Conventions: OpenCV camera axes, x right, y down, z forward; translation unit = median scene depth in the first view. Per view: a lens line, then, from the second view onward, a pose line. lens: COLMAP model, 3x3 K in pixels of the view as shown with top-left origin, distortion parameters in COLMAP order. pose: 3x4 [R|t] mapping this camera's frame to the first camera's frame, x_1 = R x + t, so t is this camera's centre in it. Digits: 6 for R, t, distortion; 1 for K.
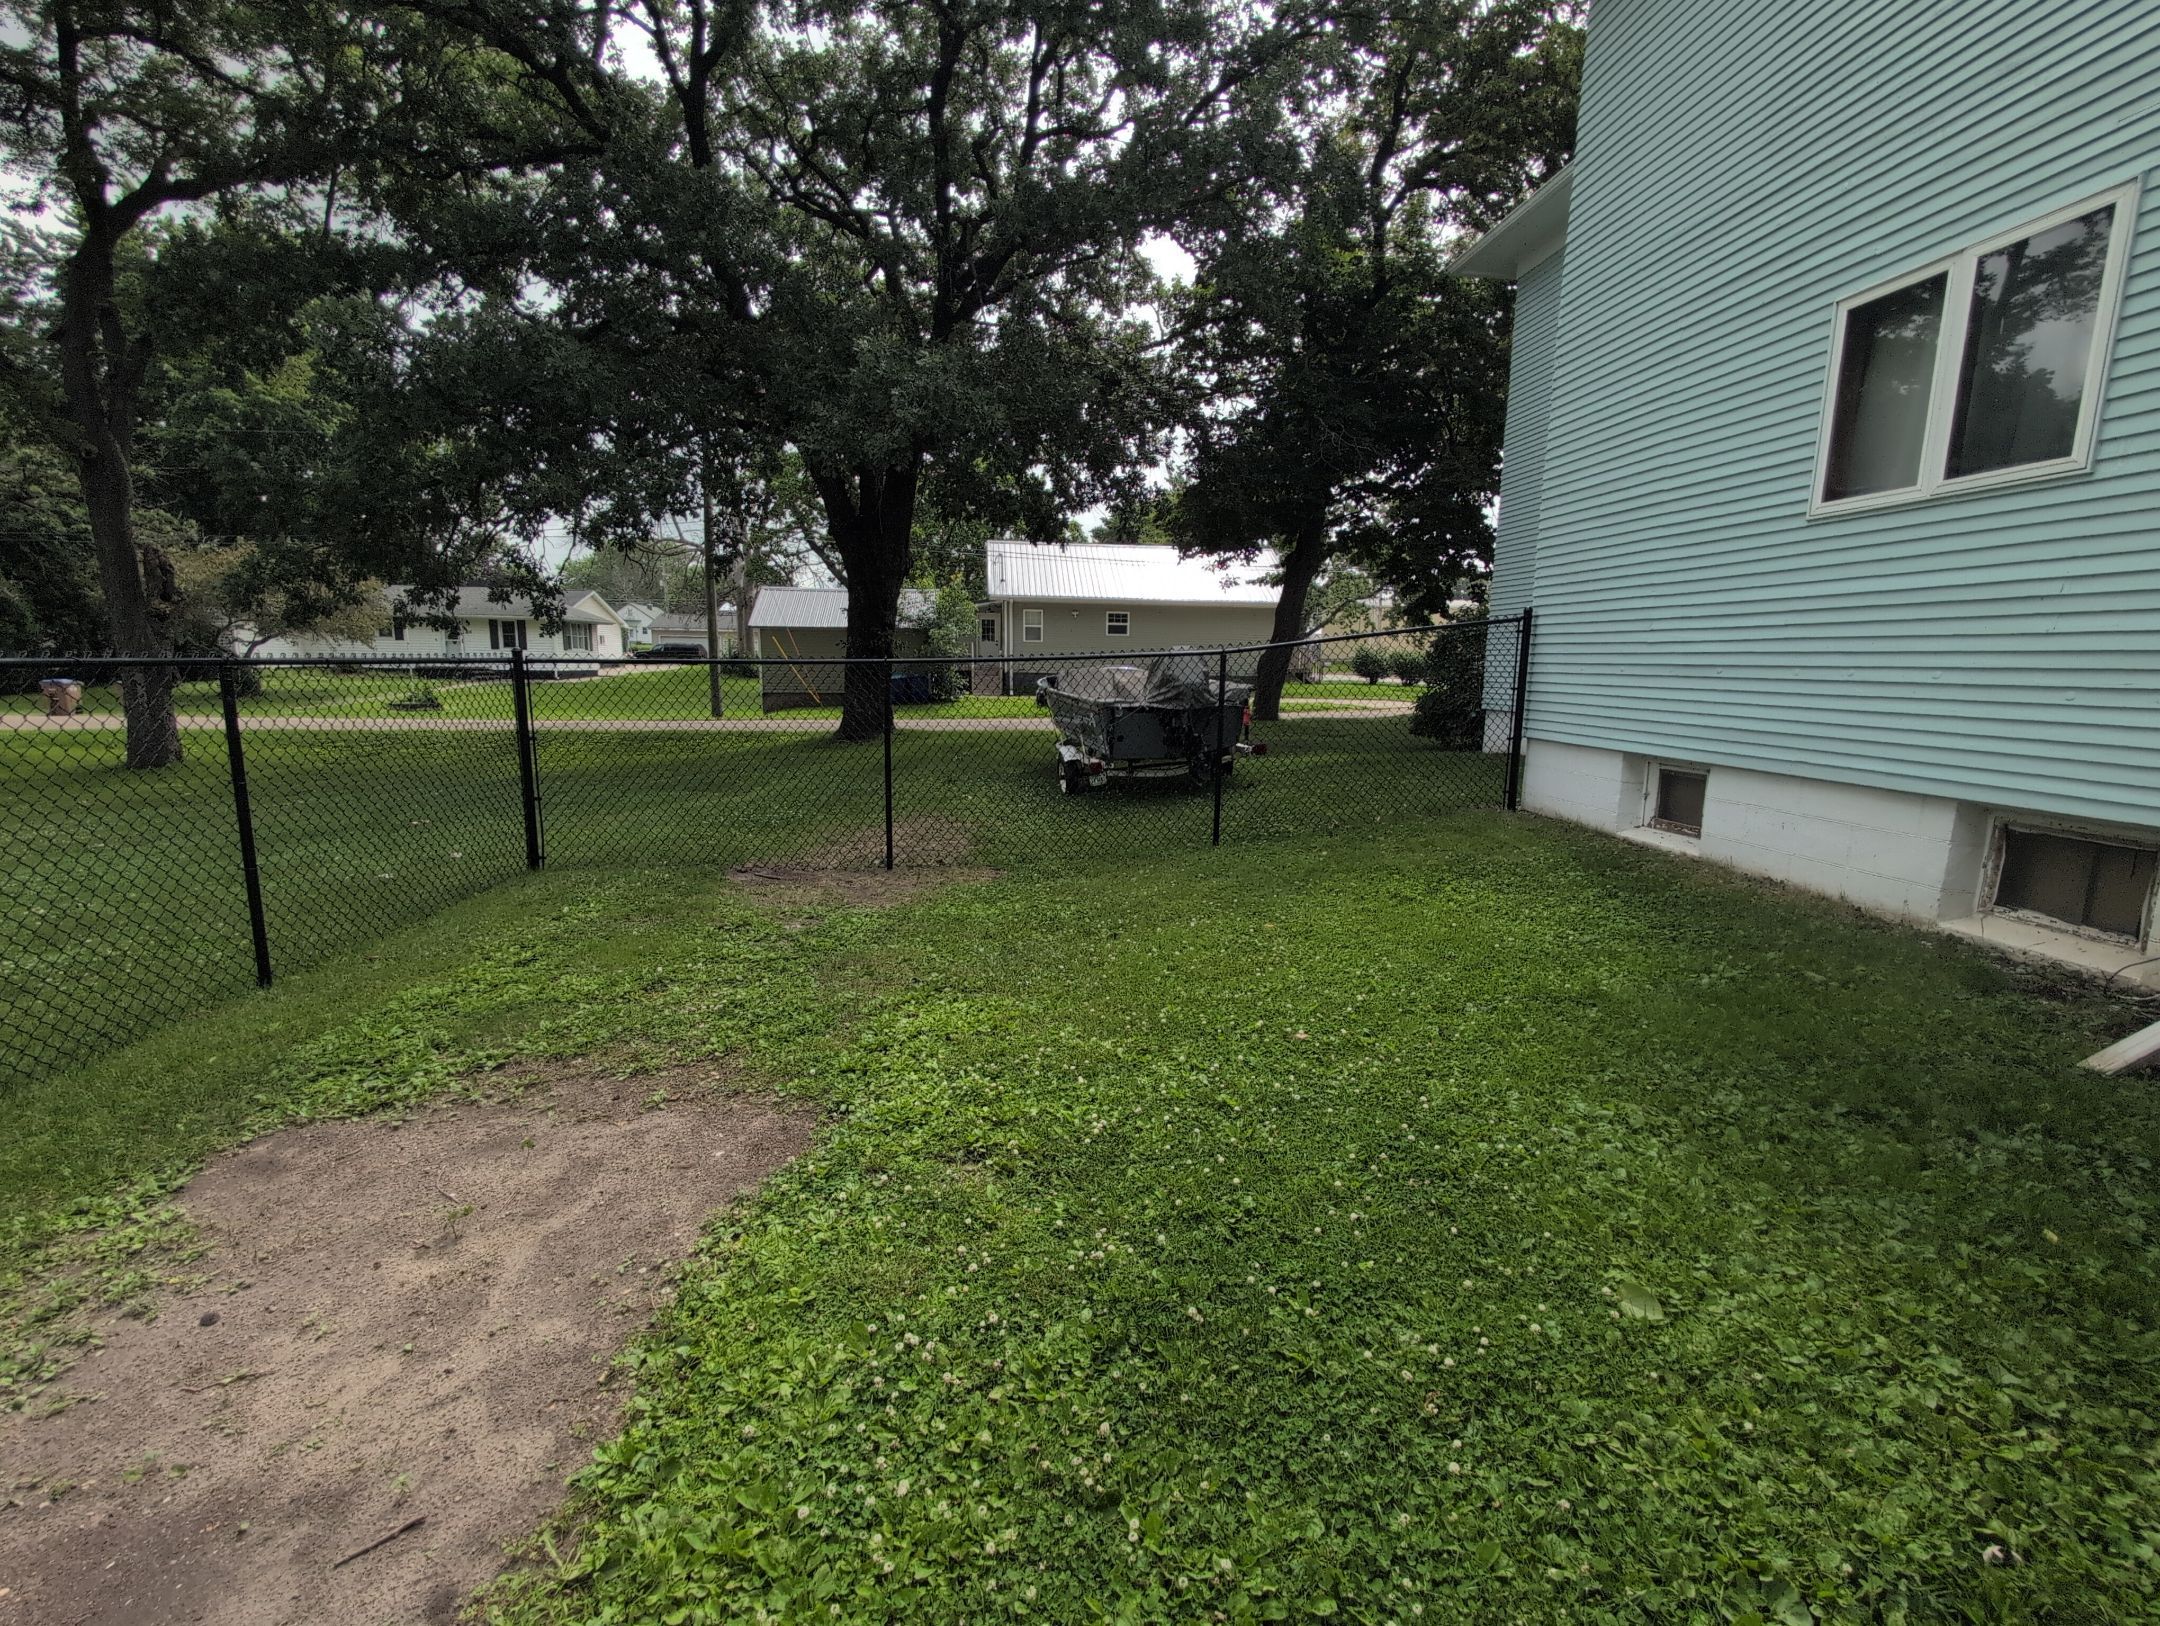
lens RADIAL K [[921.4, 0, 1081.3], [0, 921.4, 823.2], [0, 0, 1]] dist [-0.001484, 0.000829]
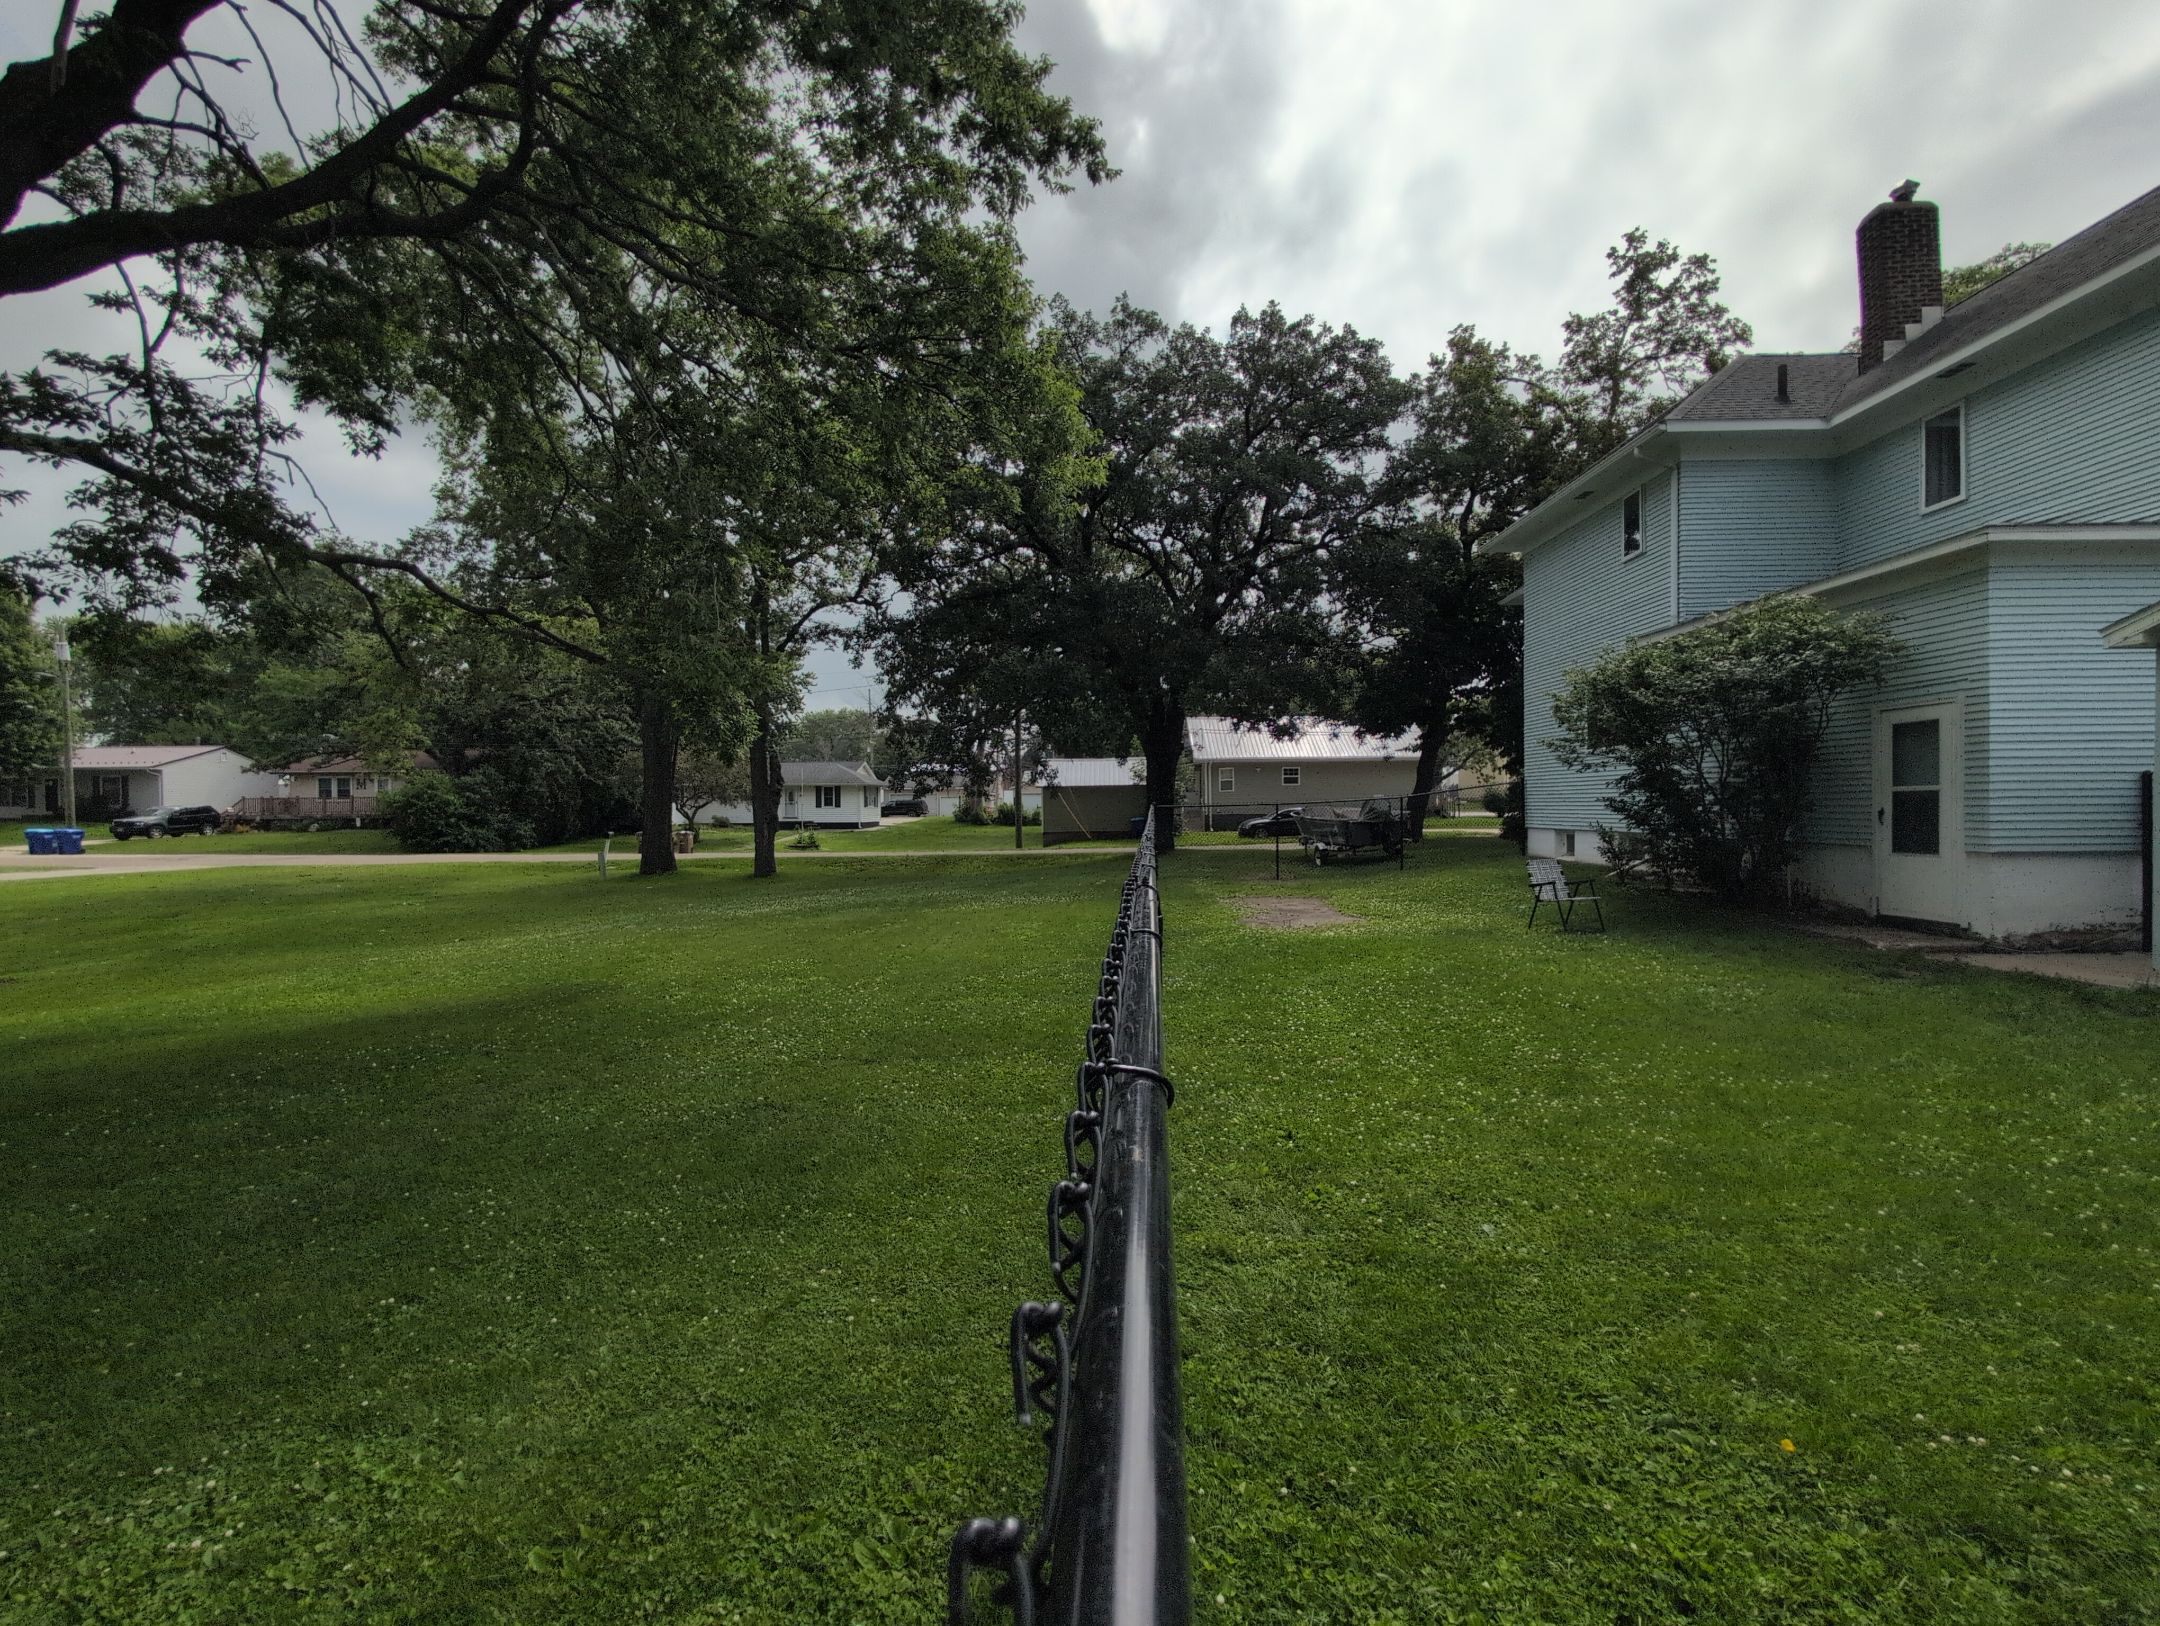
lens RADIAL K [[921.4, 0, 1091.4], [0, 921.4, 818.2], [0, 0, 1]] dist [-0.001484, 0.000829]
pose [[0.990788, -0.024193, -0.133241, -0.122500], [0.002255, 0.986723, -0.162397, 0.097465], [0.135401, 0.160601, 0.977688, -0.550148]]
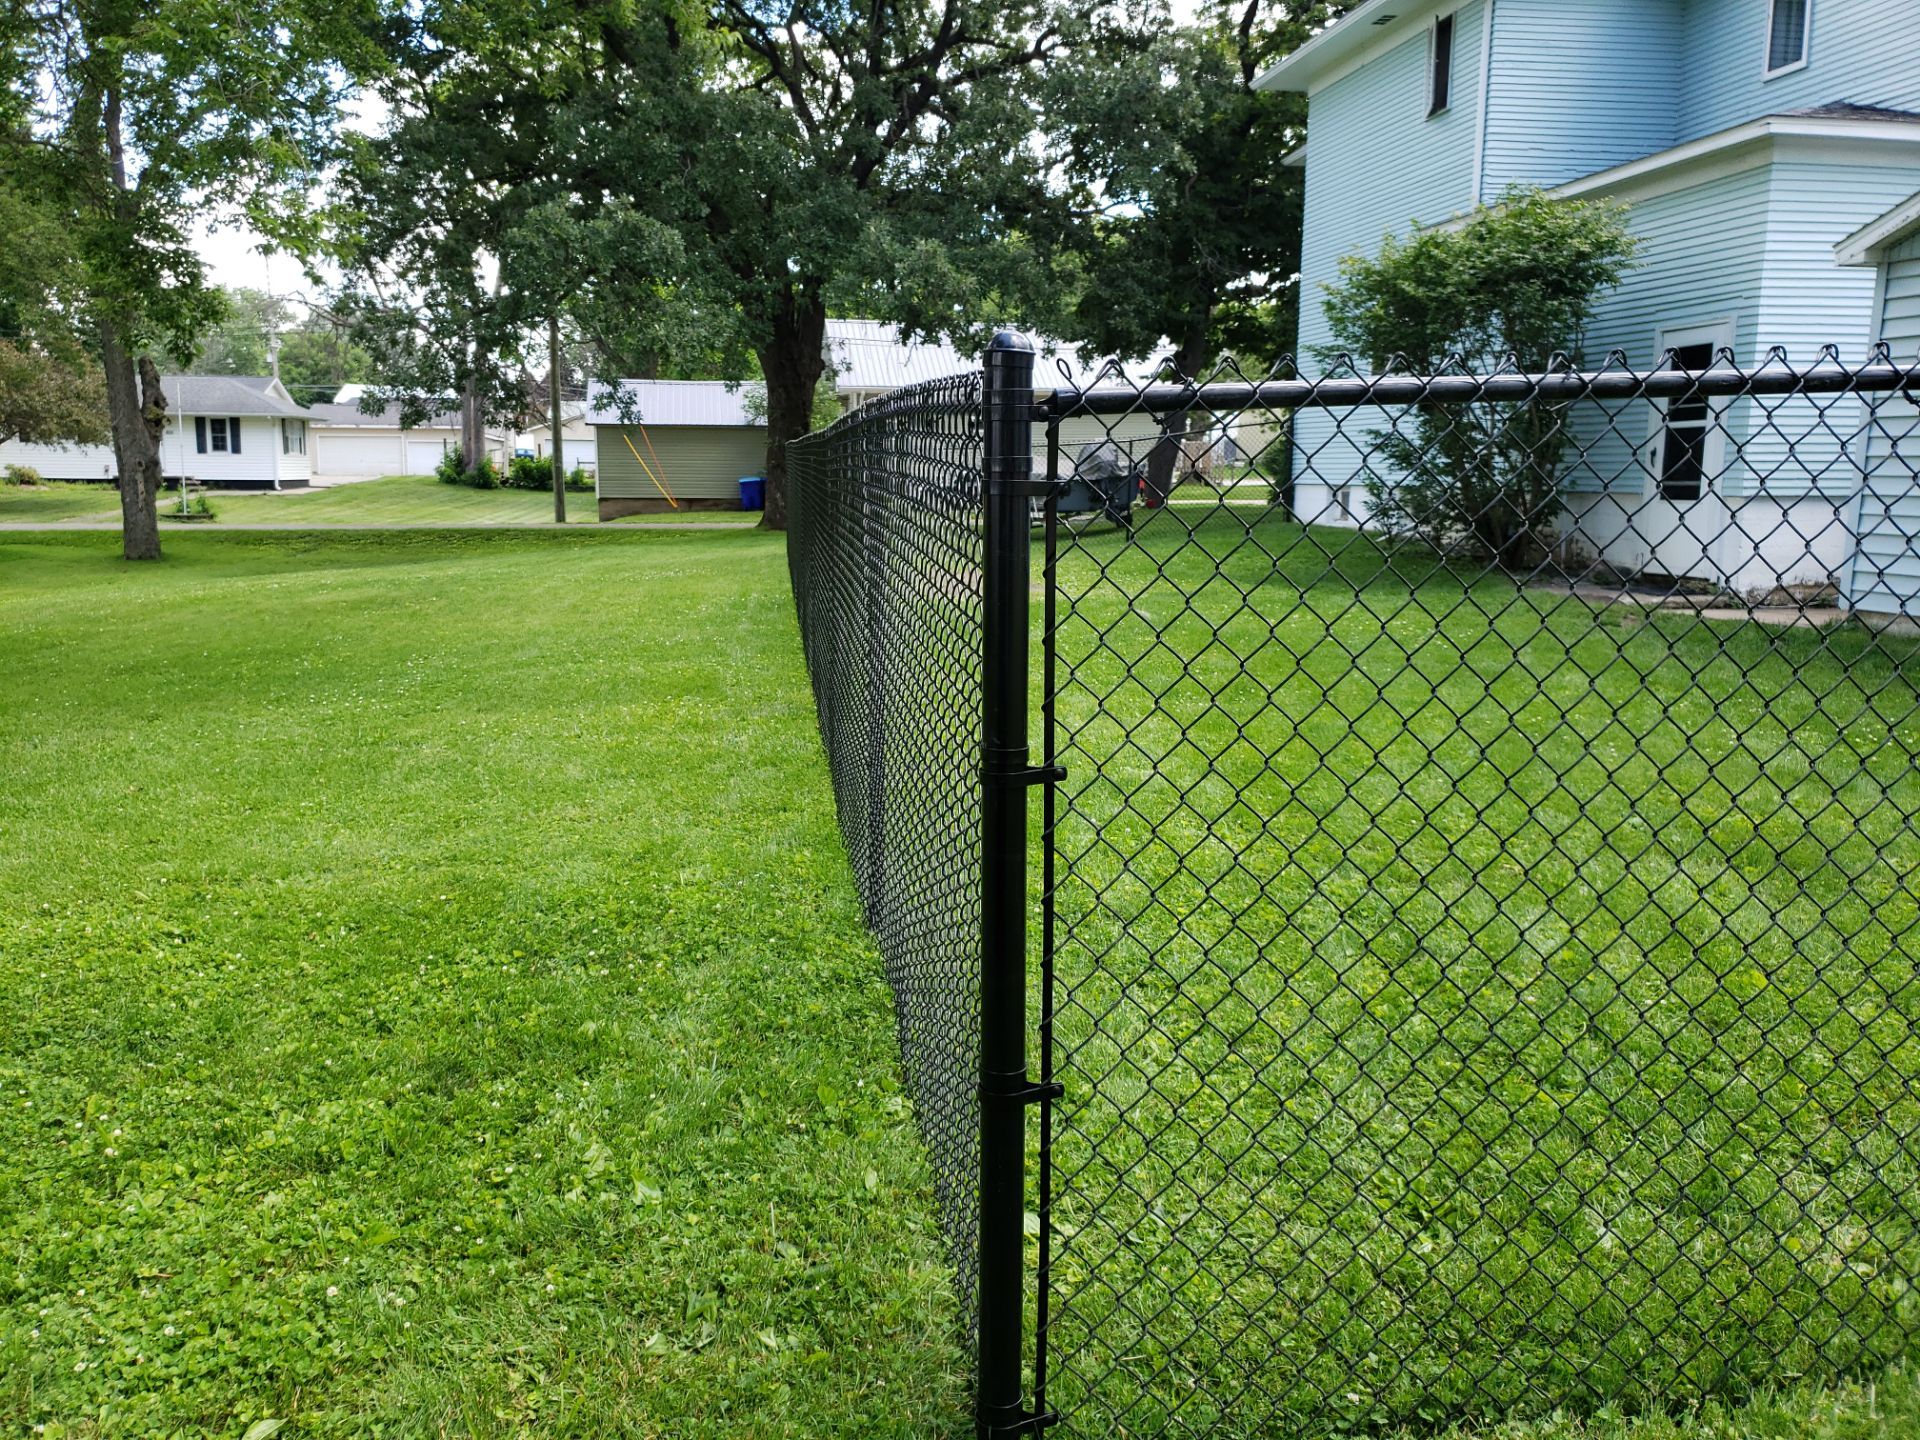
lens RADIAL K [[1495.3, 0, 933.6], [0, 1495.3, 690.7], [0, 0, 1]] dist [0.045666, -0.027606]
pose [[0.998928, -0.019335, 0.042068, -0.129873], [0.020460, 0.999440, -0.026487, 0.131927], [-0.041532, 0.027319, 0.998764, -0.672920]]
